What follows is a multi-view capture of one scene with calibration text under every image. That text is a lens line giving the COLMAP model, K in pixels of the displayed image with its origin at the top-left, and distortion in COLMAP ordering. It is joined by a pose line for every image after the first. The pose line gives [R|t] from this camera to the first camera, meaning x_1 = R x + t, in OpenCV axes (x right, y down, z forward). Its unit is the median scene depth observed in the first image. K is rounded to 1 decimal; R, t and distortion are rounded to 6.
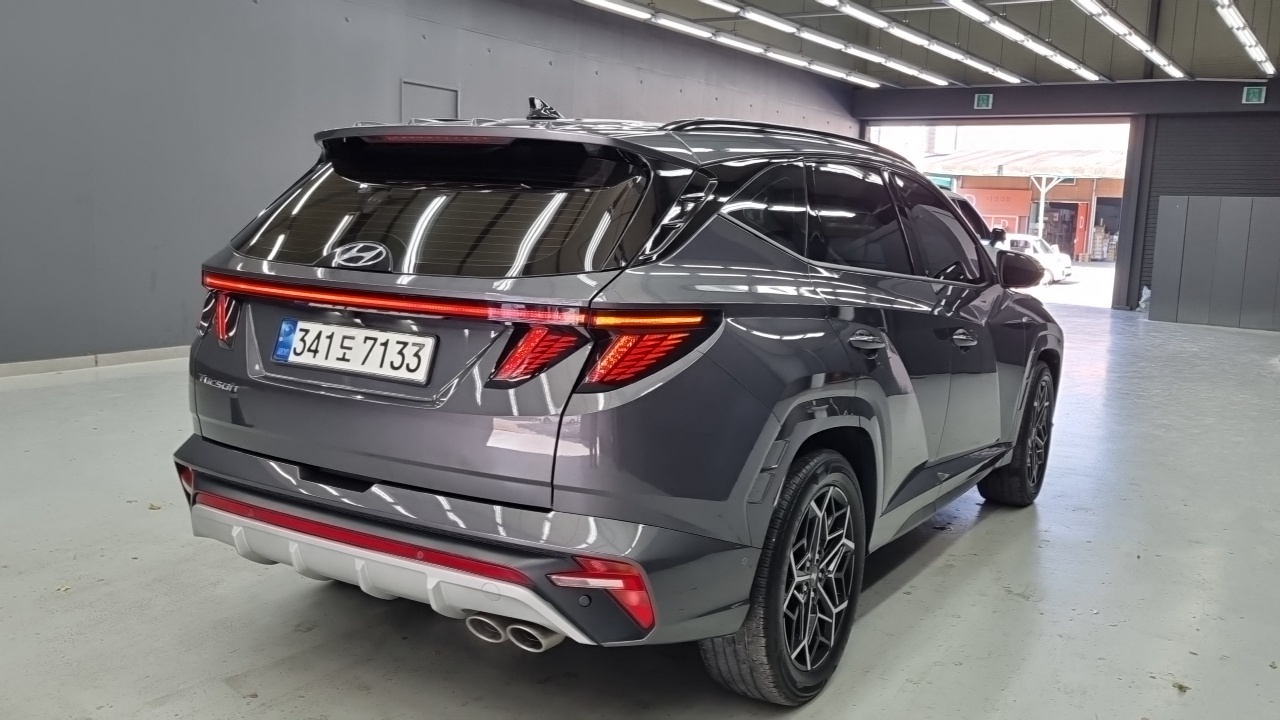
lens RADIAL K [[1043.5, 0, 654.1], [0, 1043.5, 345.6], [0, 0, 1]] dist [0.070138, -0.015302]
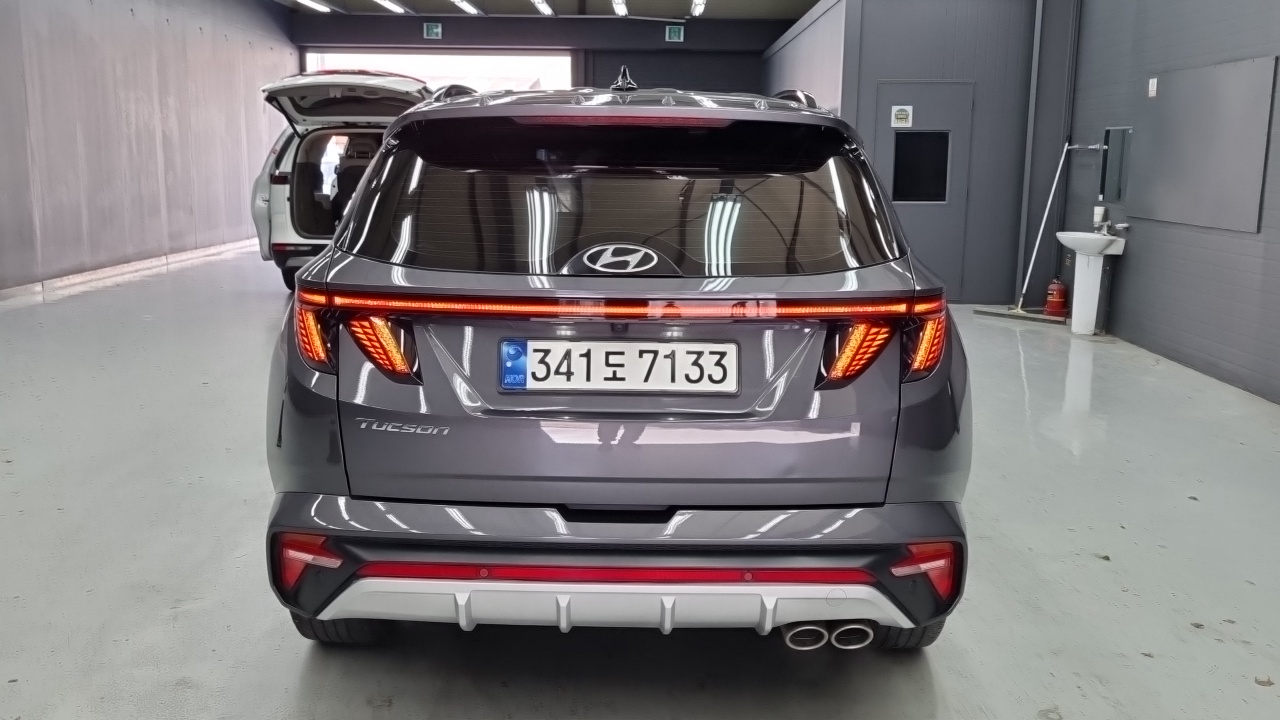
lens RADIAL K [[1090.4, 0, 674.4], [0, 1090.4, 339.1], [0, 0, 1]] dist [0.049246, 0.024497]
pose [[0.879606, -0.109442, 0.462943, -0.678543], [0.087754, 0.993805, 0.068204, -0.078758], [-0.467539, -0.019367, 0.883760, 0.168889]]
